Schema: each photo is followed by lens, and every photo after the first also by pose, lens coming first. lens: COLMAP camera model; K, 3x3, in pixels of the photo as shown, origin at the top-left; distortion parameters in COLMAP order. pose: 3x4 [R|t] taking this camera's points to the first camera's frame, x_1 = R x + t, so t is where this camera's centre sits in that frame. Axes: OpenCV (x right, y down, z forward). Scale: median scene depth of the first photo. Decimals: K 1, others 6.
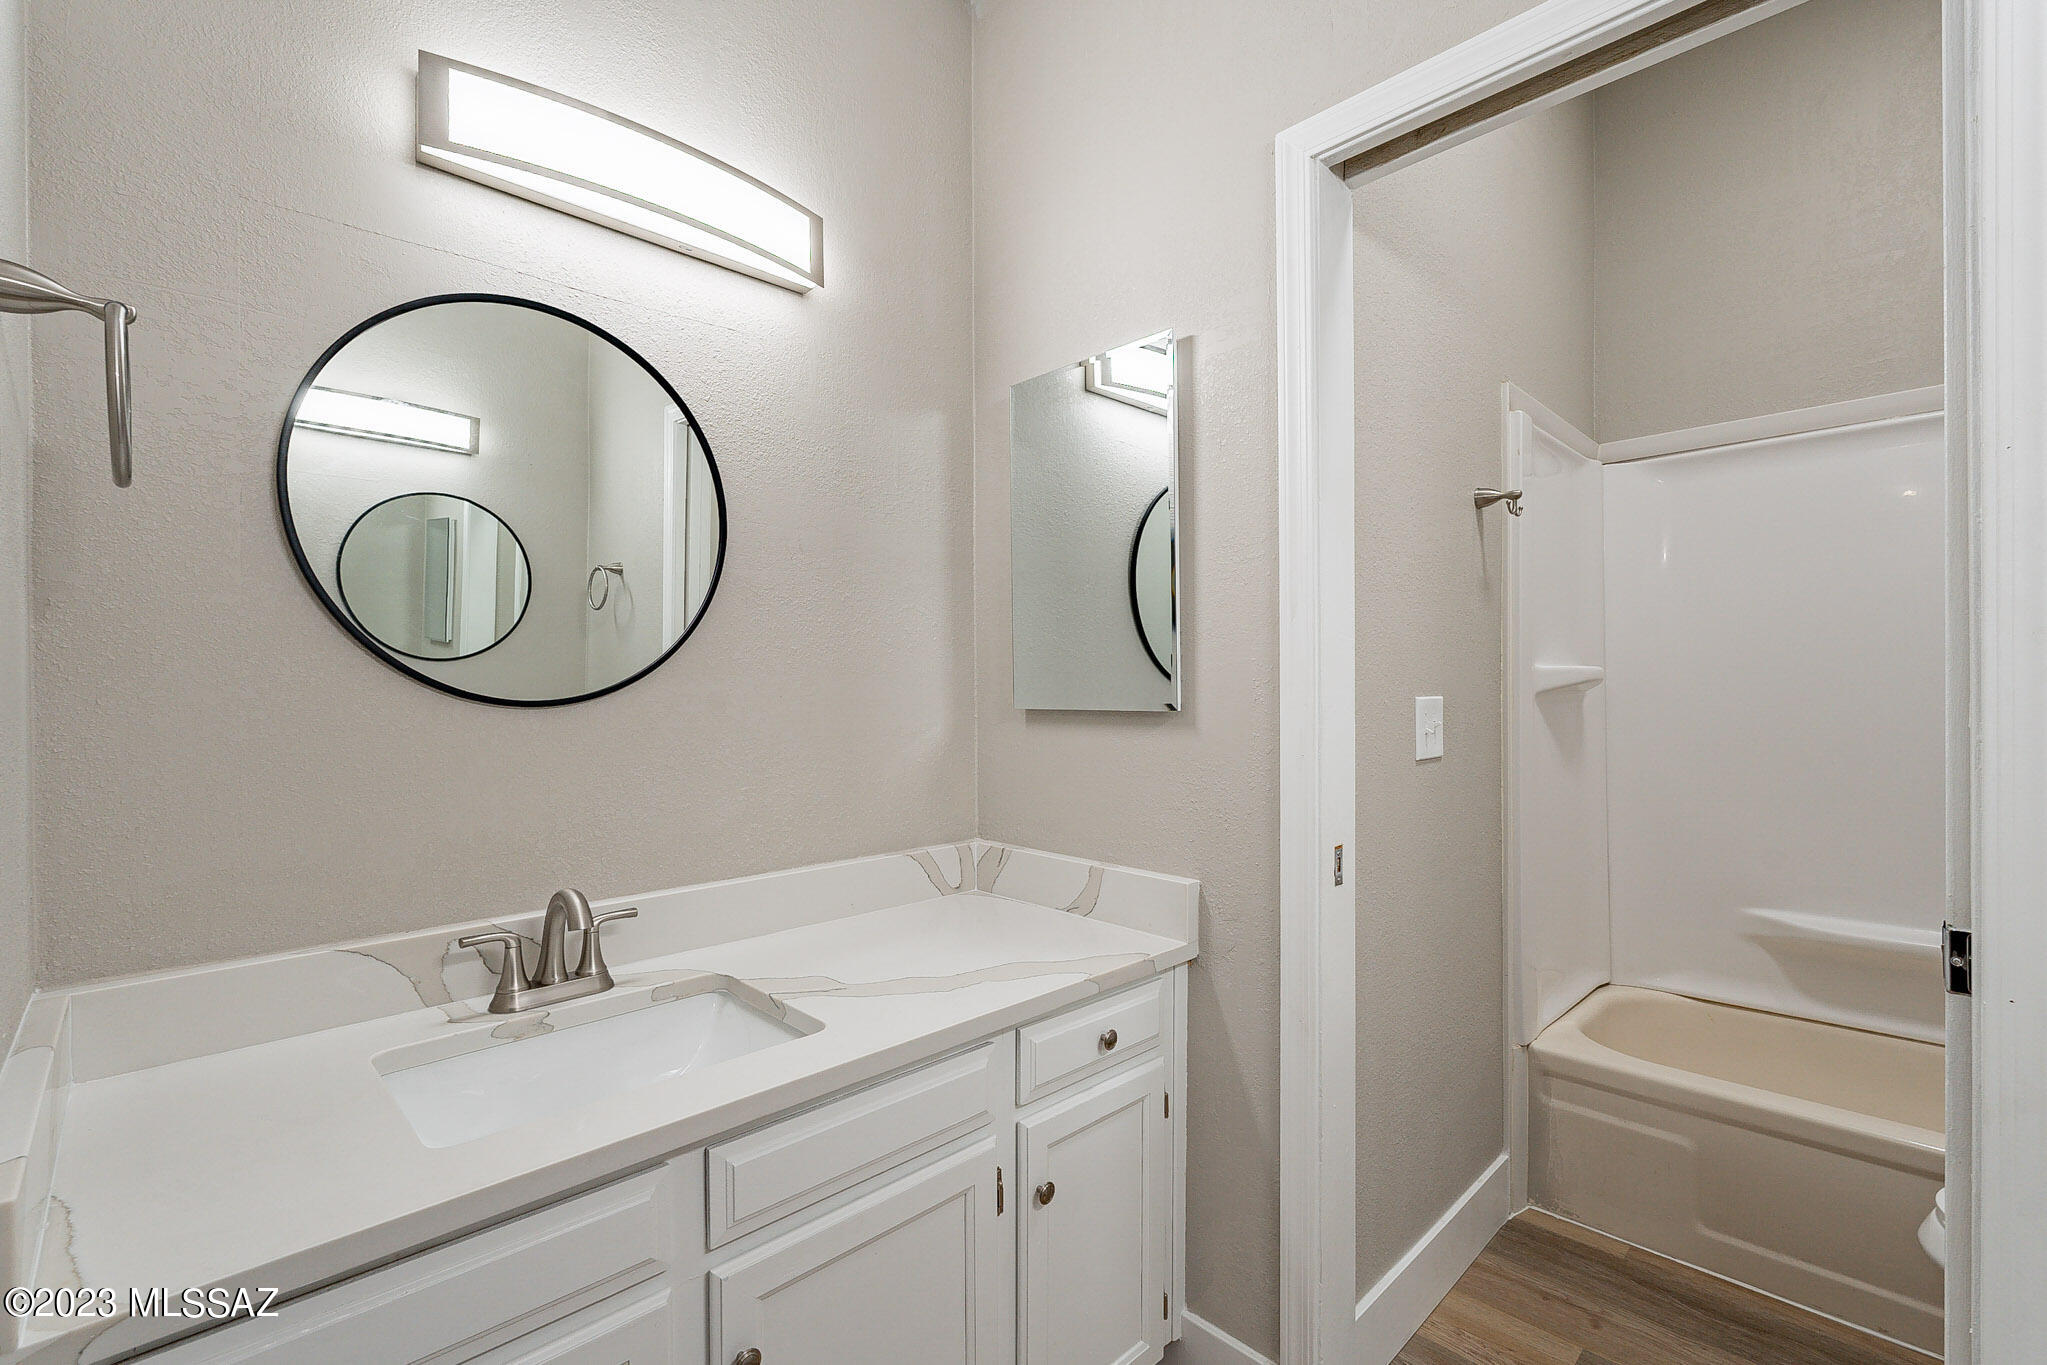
lens RADIAL K [[894.1, 0, 1044.5], [0, 894.1, 695.5], [0, 0, 1]] dist [-0.005551, 0.001185]
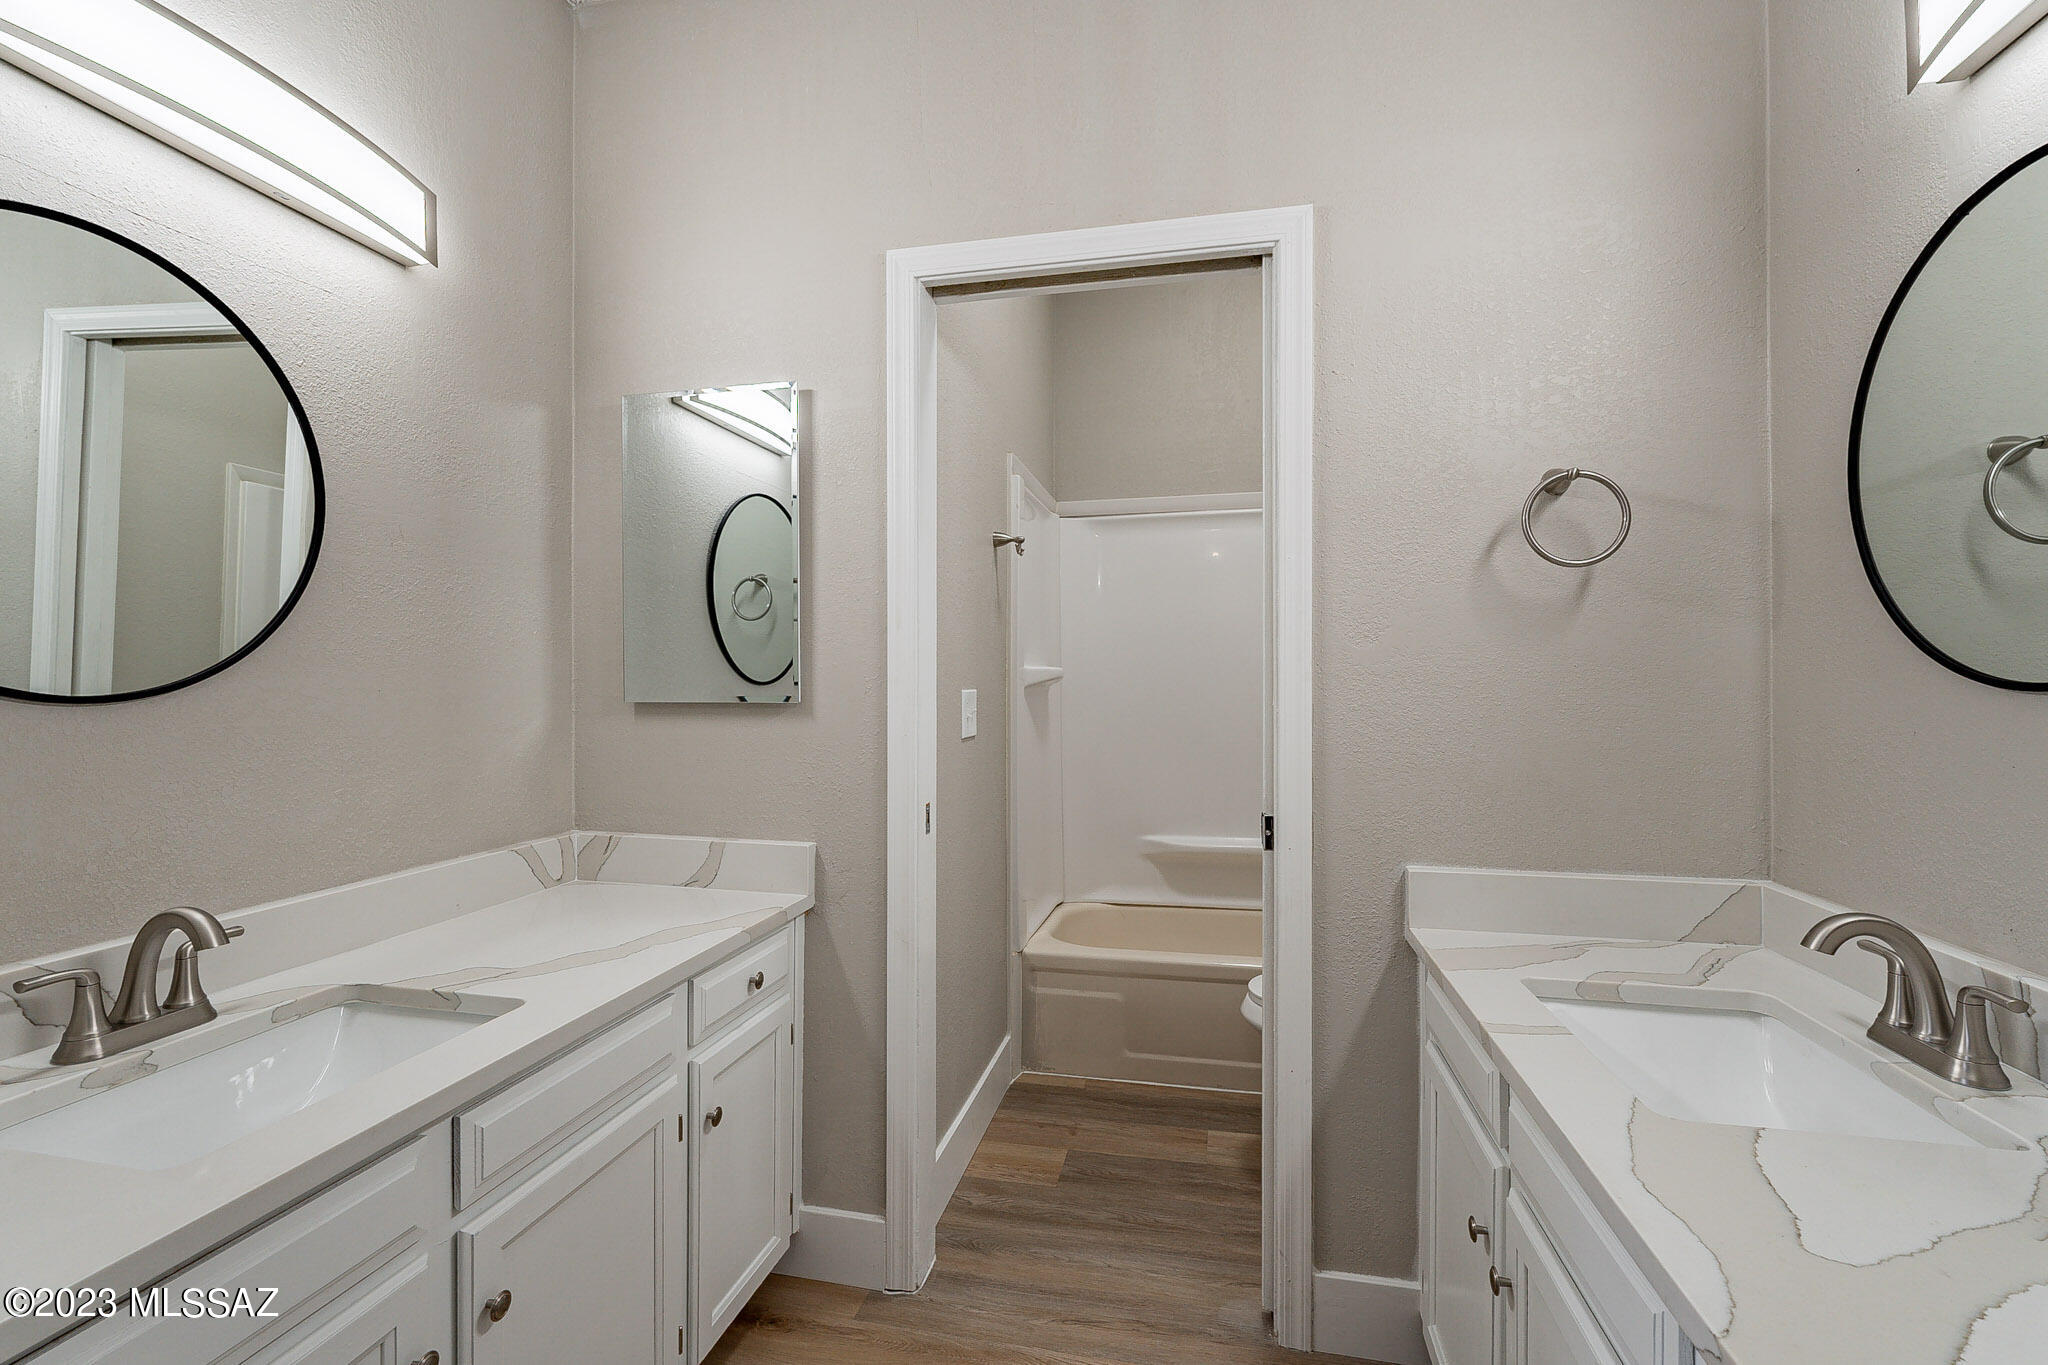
lens RADIAL K [[894.5, 0, 1040.2], [0, 894.5, 695.6], [0, 0, 1]] dist [-0.005551, 0.001185]
pose [[0.829010, -0.005503, 0.559206, -0.231092], [0.001920, 0.999974, 0.006995, 0.000772], [-0.559230, -0.004726, 0.828999, -0.156023]]
